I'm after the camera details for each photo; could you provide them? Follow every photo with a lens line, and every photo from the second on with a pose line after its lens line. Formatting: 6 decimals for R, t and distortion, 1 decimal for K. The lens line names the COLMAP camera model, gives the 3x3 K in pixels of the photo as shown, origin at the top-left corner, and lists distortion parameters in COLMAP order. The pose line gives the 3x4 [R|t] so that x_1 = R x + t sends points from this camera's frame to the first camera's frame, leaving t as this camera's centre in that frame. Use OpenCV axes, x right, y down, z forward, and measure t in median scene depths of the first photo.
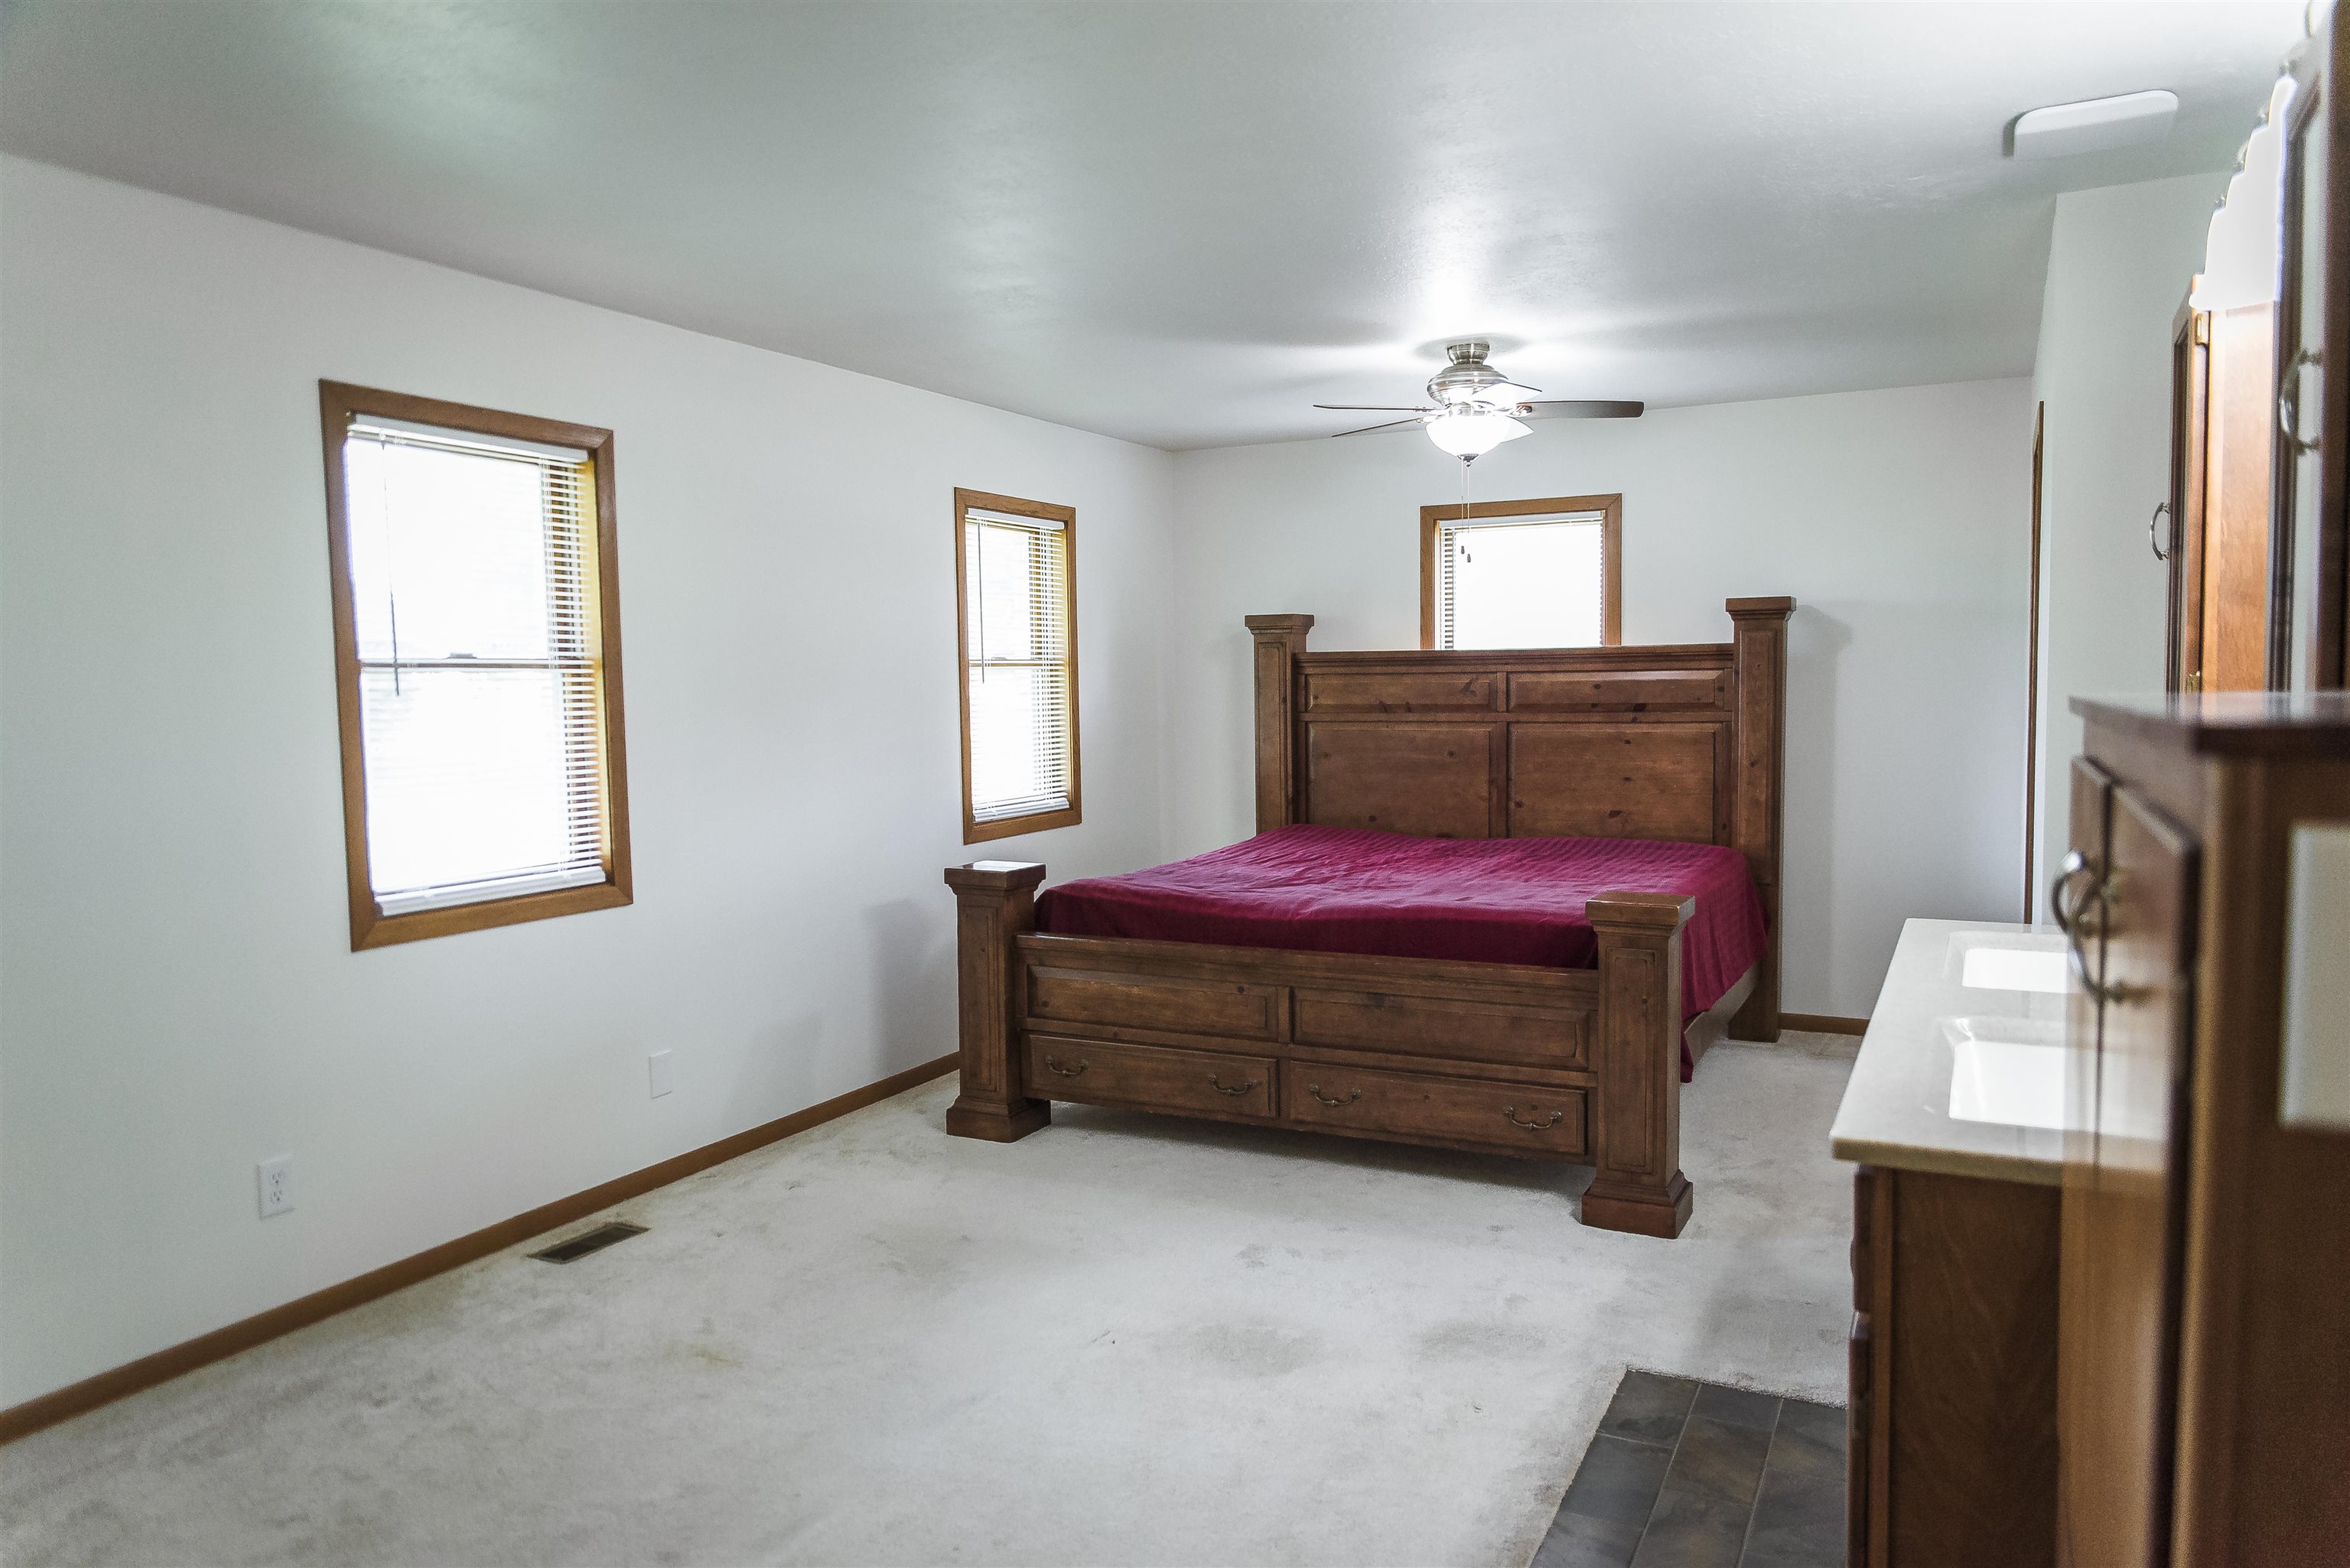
lens RADIAL K [[1596.2, 0, 1188.2], [0, 1596.2, 795.9], [0, 0, 1]] dist [0.001289, -0.007277]
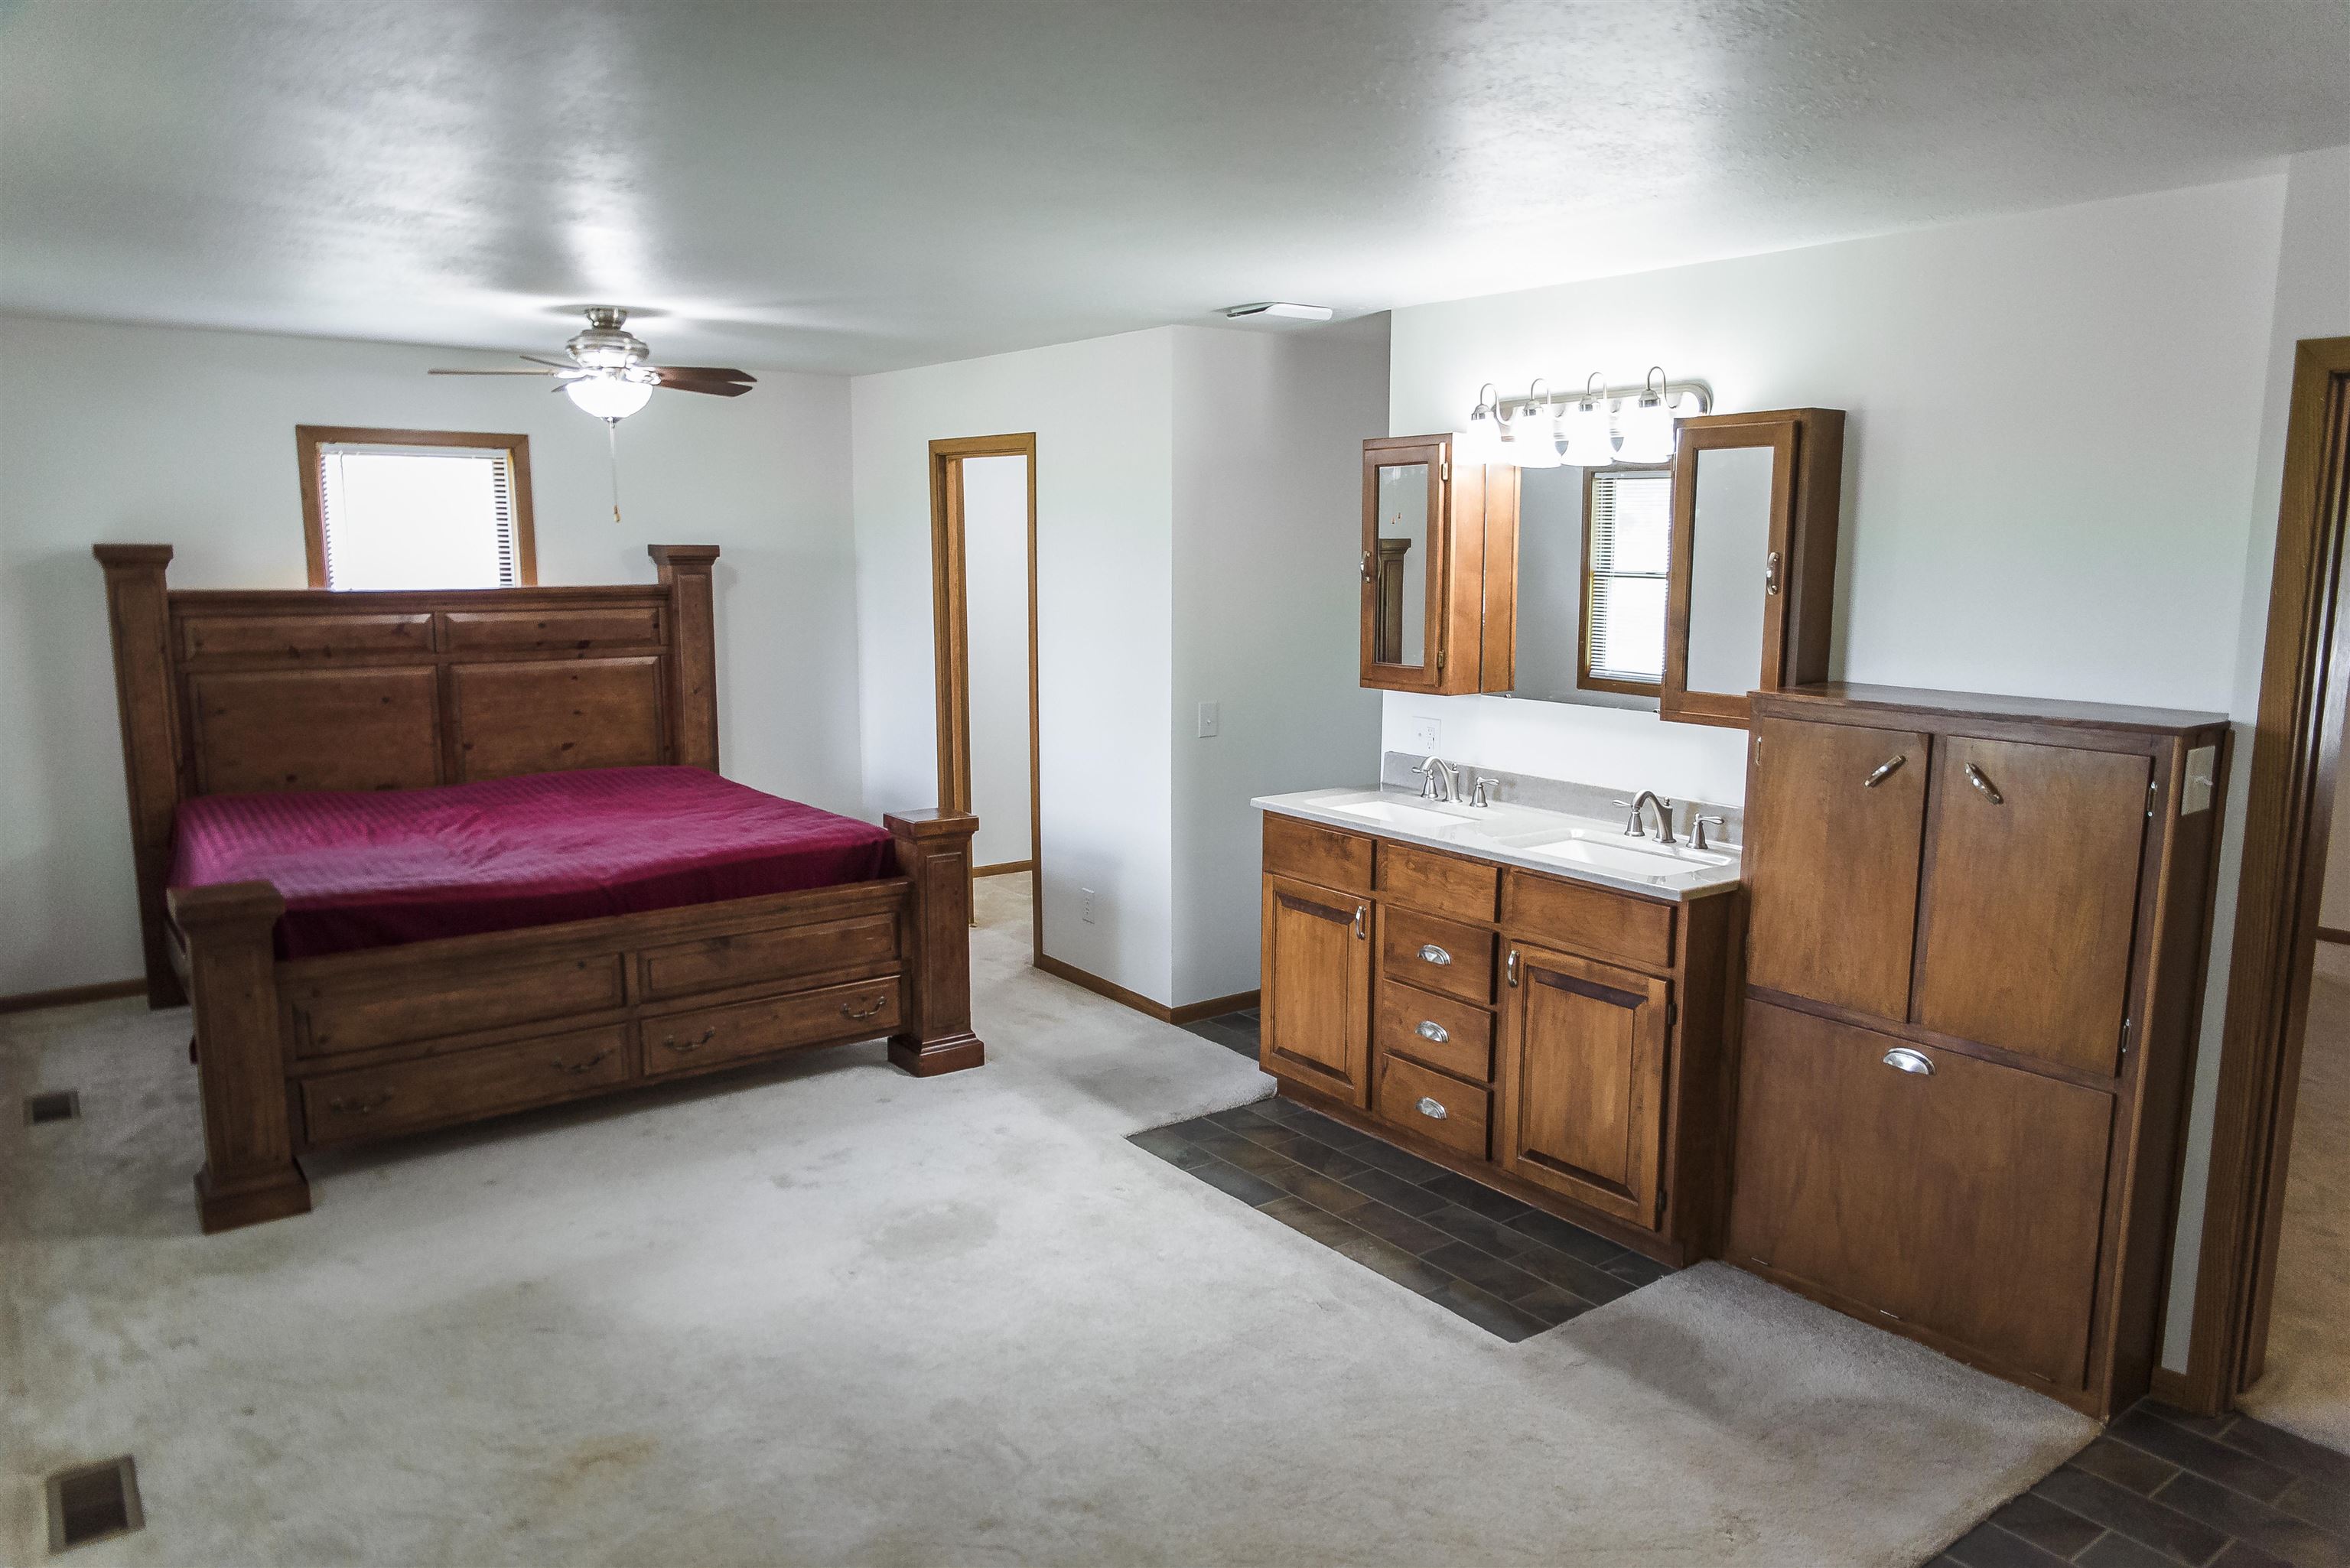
lens RADIAL K [[1596.2, 0, 1188.2], [0, 1596.2, 795.9], [0, 0, 1]] dist [0.001289, -0.007277]
pose [[0.434947, -0.128134, 0.891293, -0.511371], [0.052820, 0.991750, 0.116799, -0.059318], [-0.898905, -0.003723, 0.438127, 0.176411]]
